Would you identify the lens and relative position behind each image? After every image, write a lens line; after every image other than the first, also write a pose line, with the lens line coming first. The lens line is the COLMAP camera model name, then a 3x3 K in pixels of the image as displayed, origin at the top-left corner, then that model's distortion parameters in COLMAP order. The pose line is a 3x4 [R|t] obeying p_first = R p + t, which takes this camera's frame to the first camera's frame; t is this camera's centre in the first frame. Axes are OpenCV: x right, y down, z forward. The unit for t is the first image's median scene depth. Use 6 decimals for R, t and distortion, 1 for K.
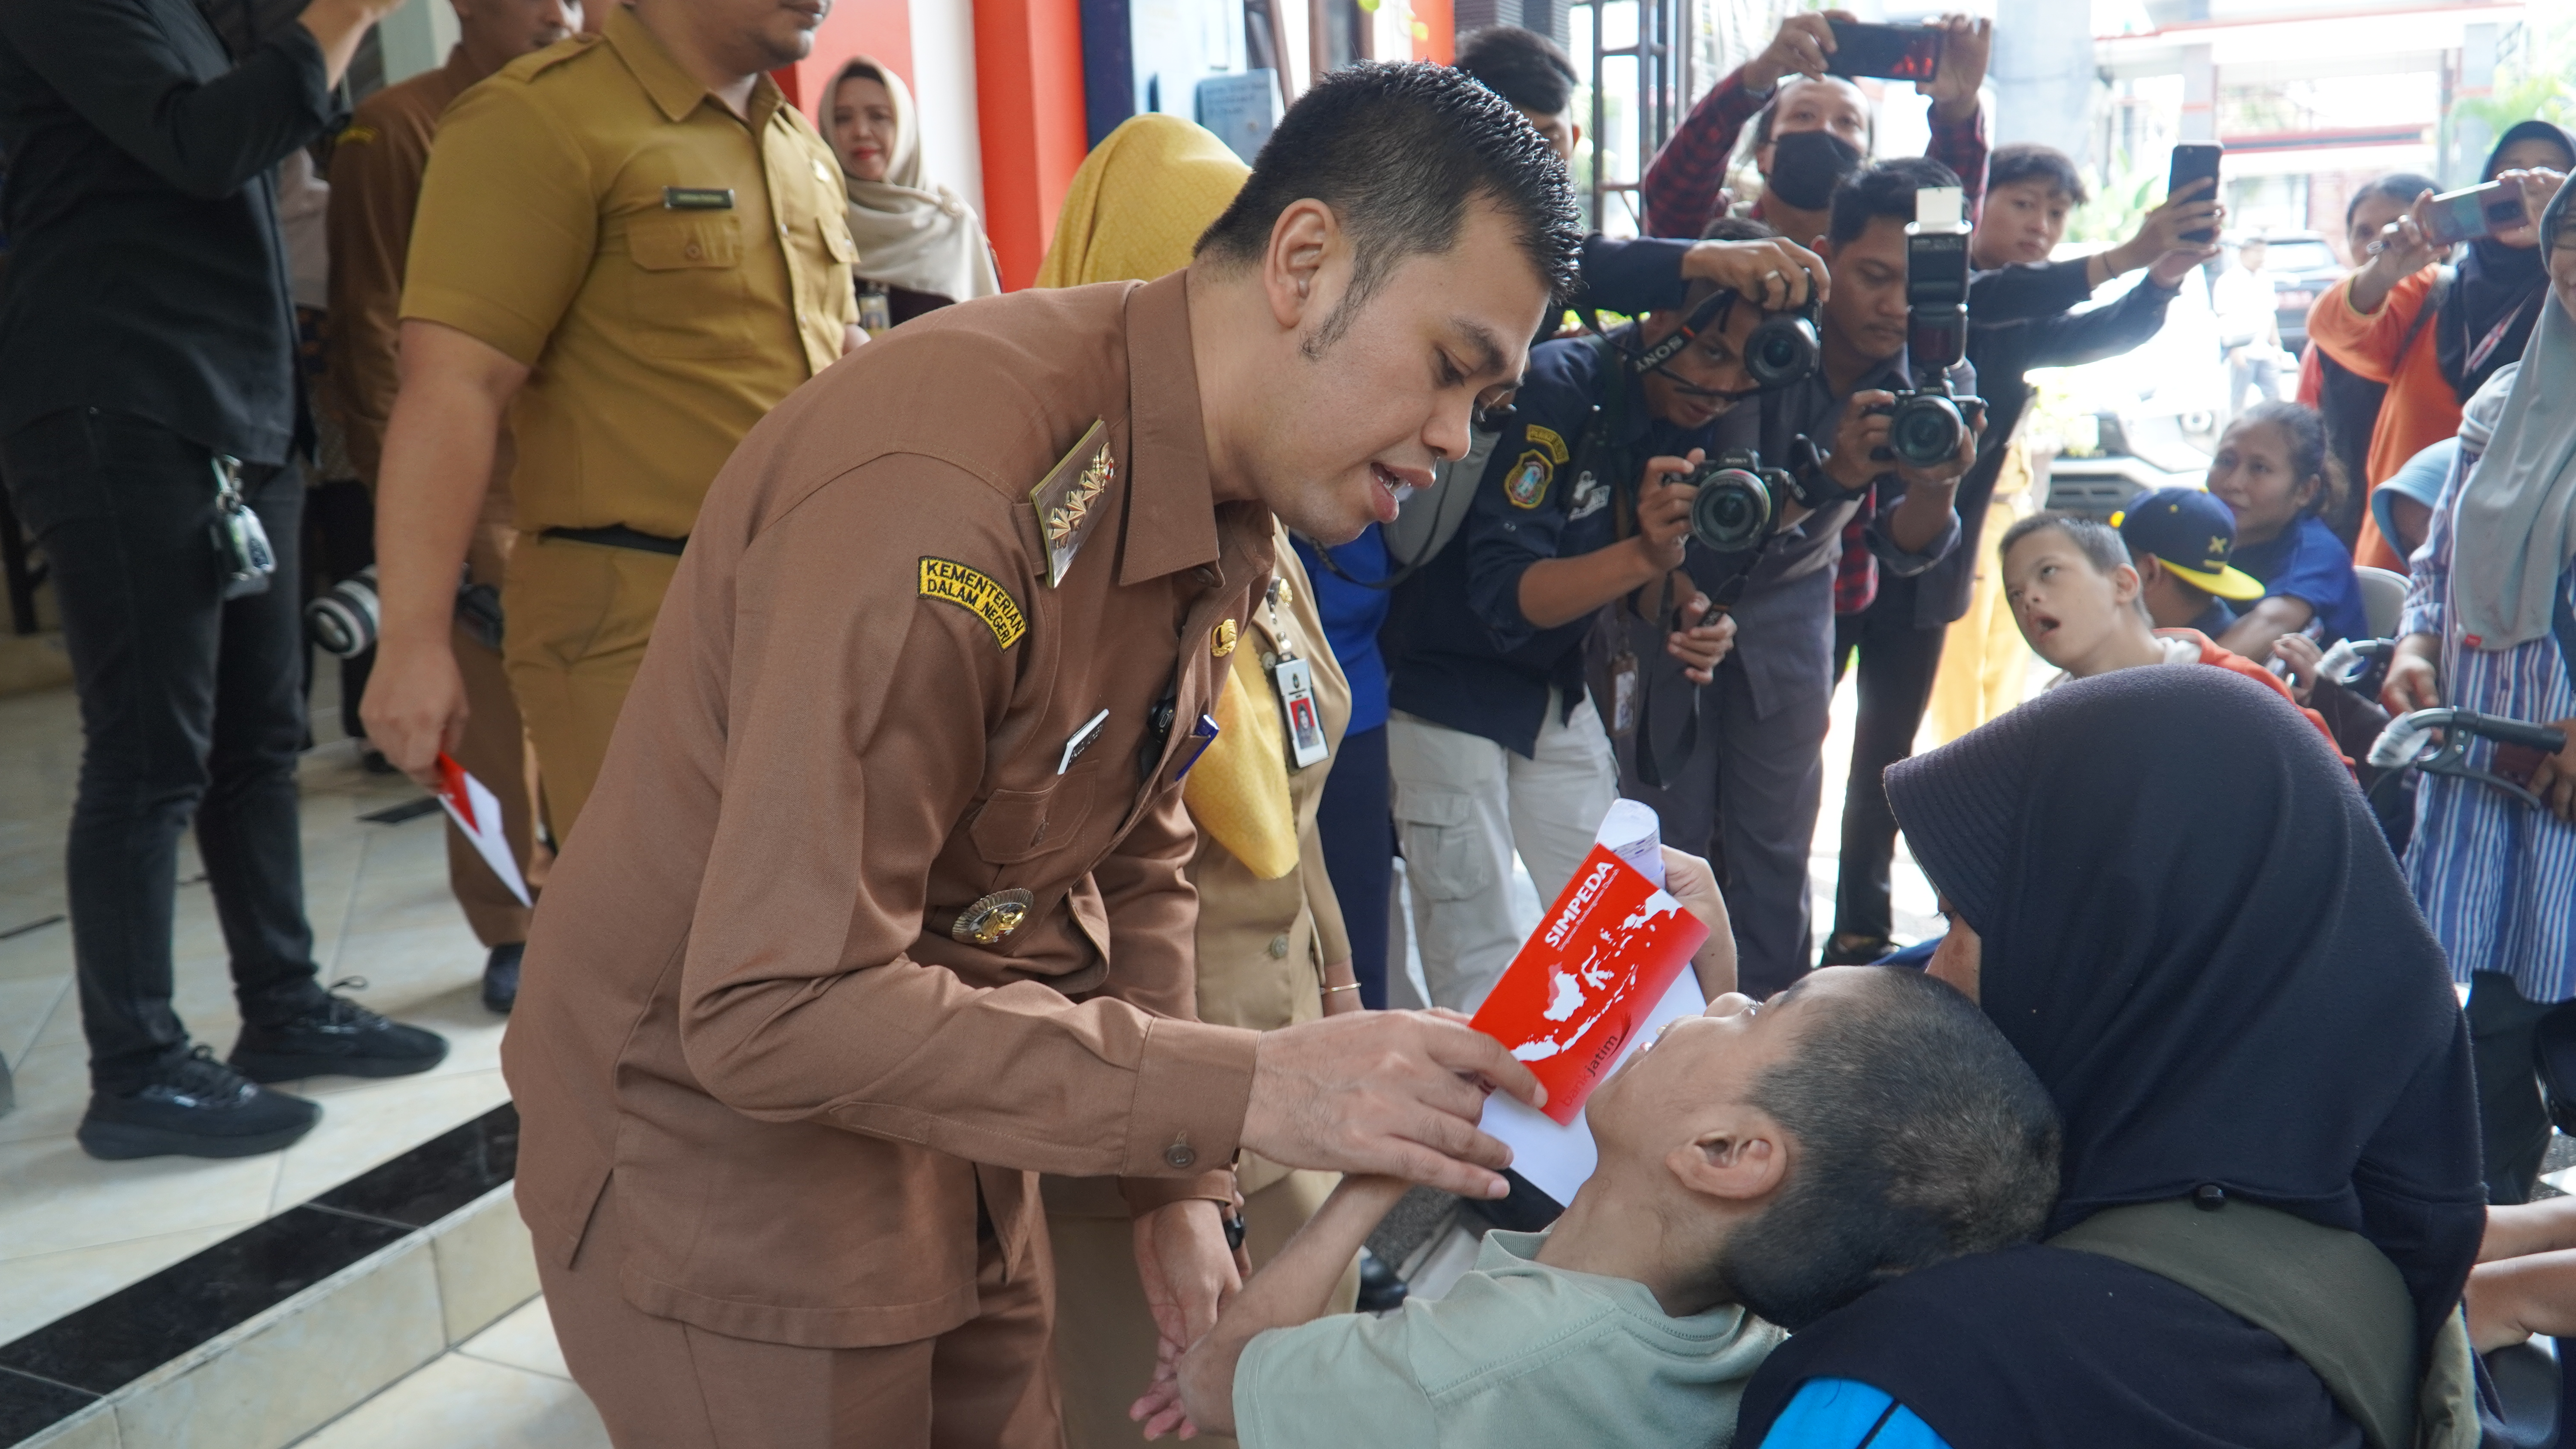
lens RADIAL K [[2085.1, 0, 1288.0], [0, 2085.1, 724.5], [0, 0, 1]] dist [-0.001338, -0.005647]
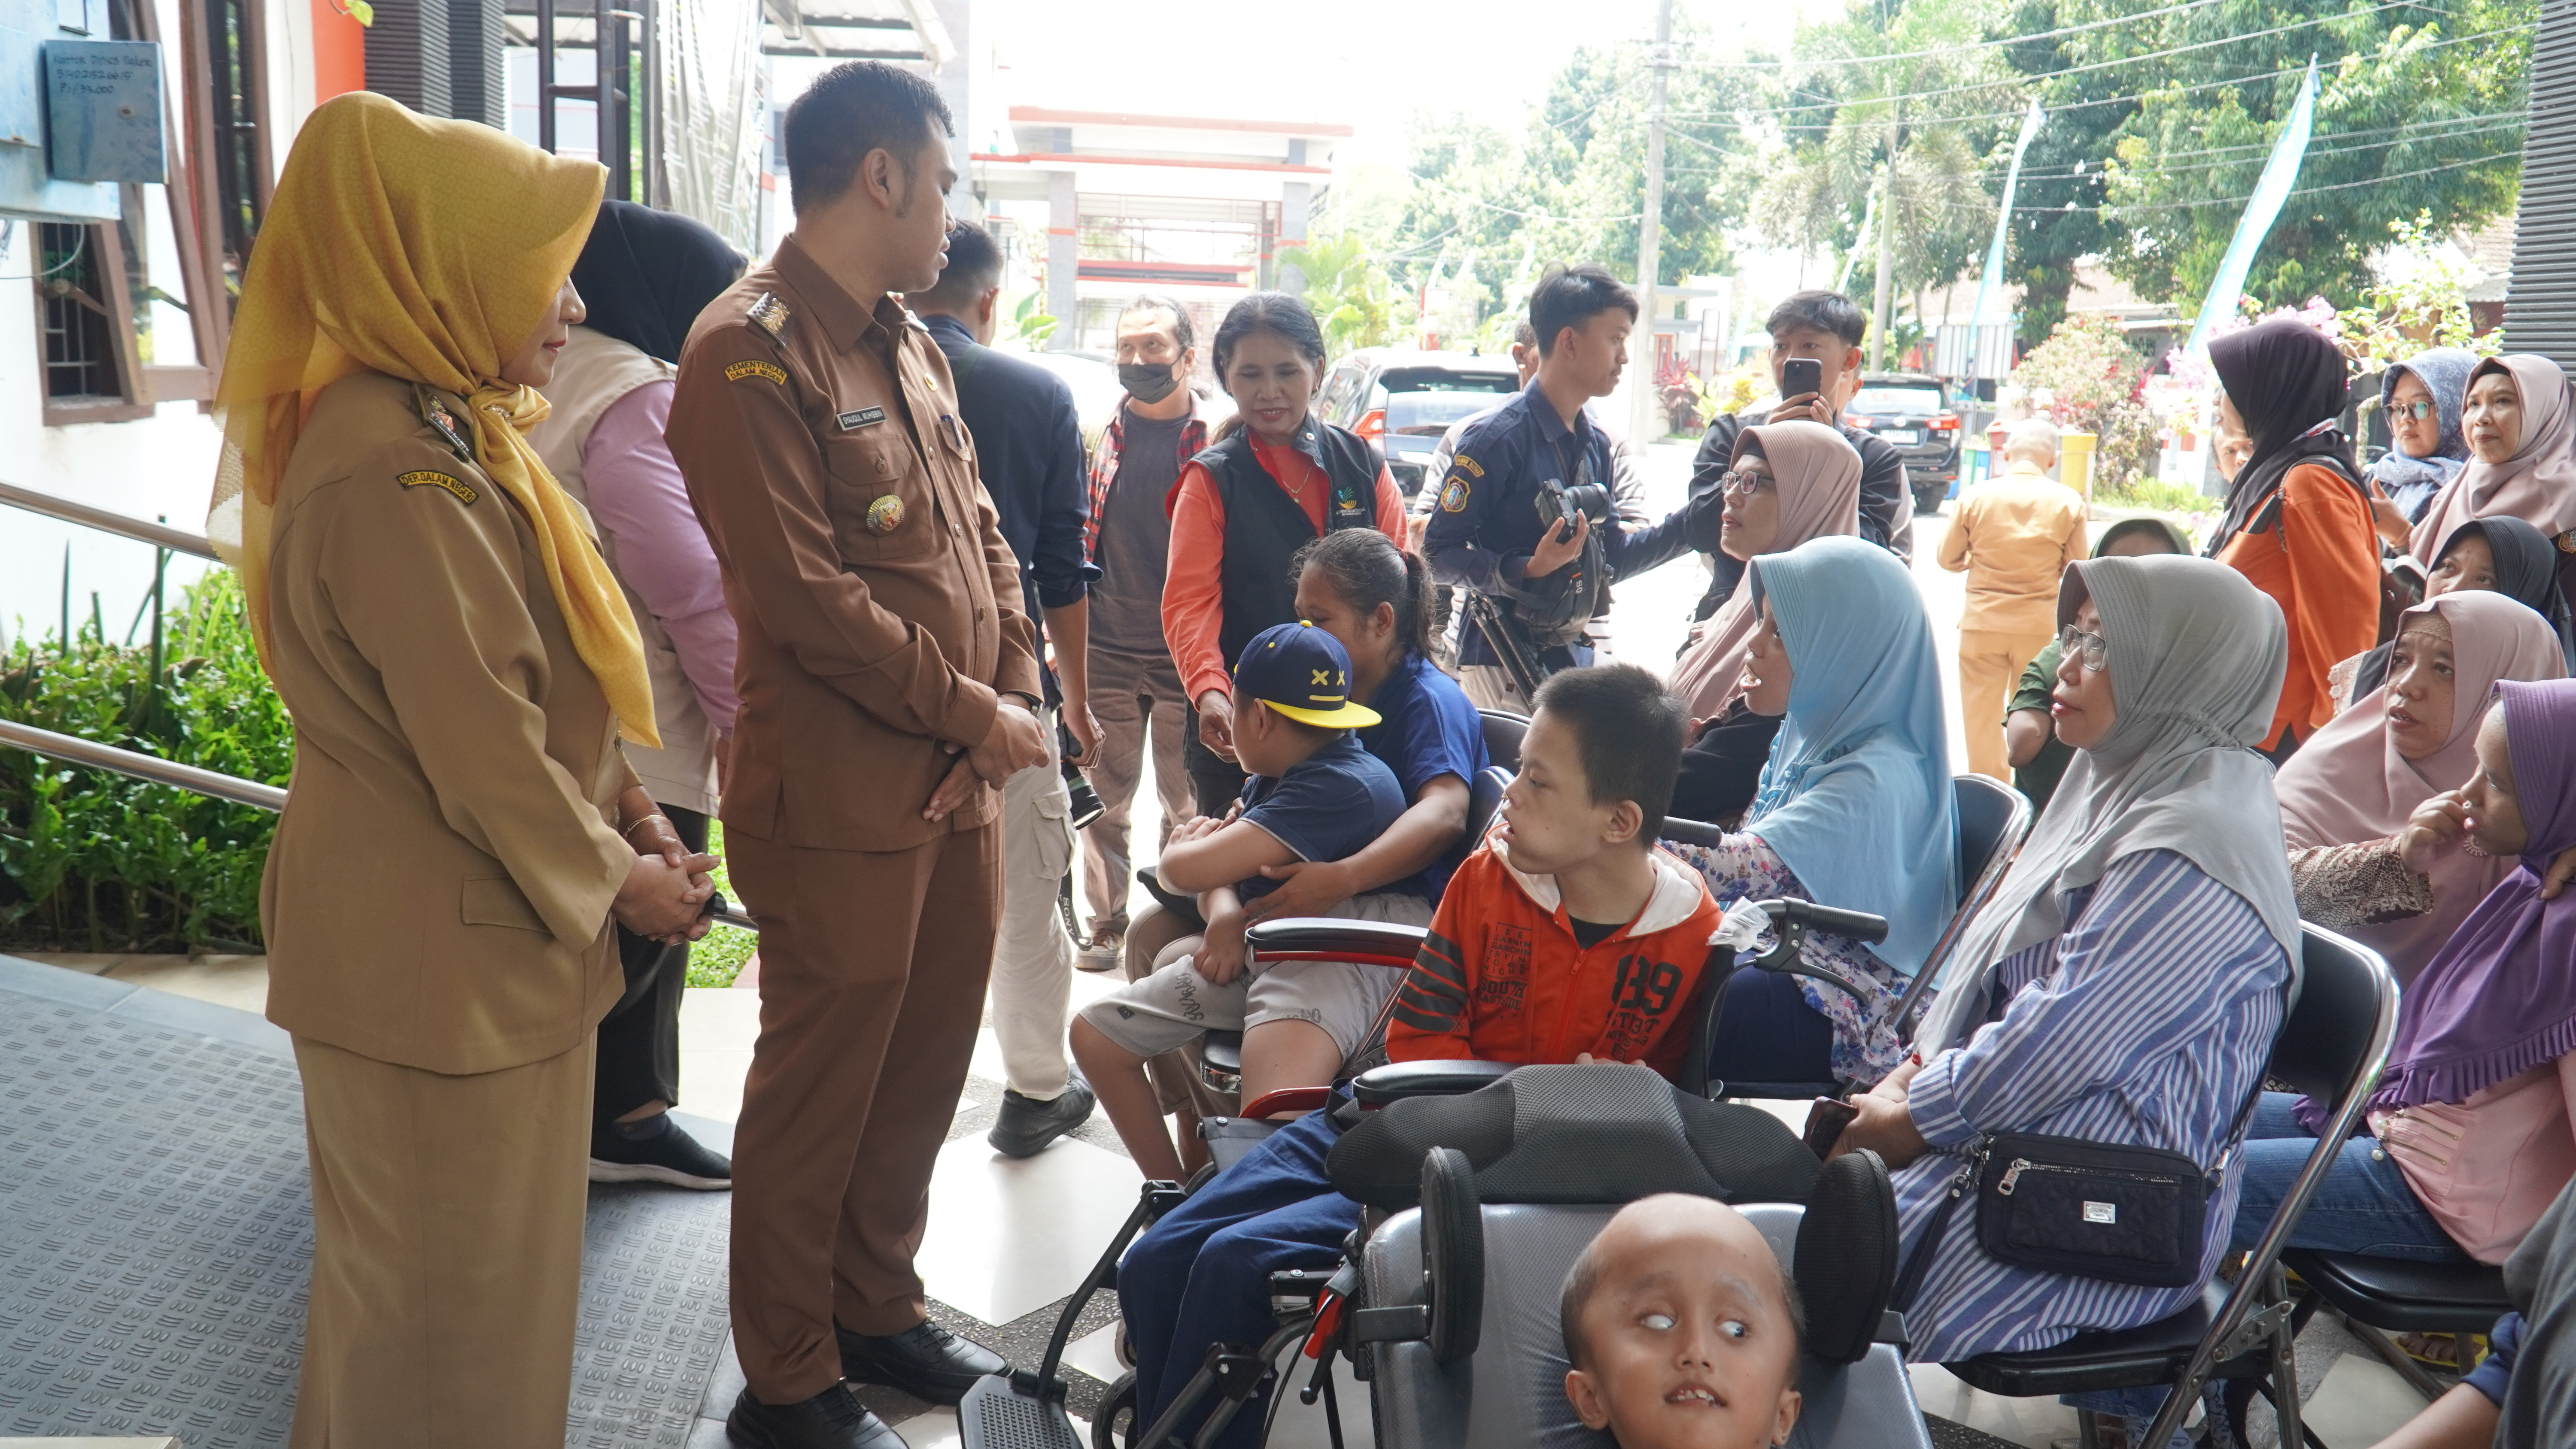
lens RADIAL K [[2085.1, 0, 1288.0], [0, 2085.1, 724.5], [0, 0, 1]] dist [-0.001338, -0.005647]
pose [[0.865108, -0.017143, 0.501293, -0.022921], [0.037916, 0.998791, -0.031278, -0.019764], [-0.500151, 0.046066, 0.864712, 0.104830]]
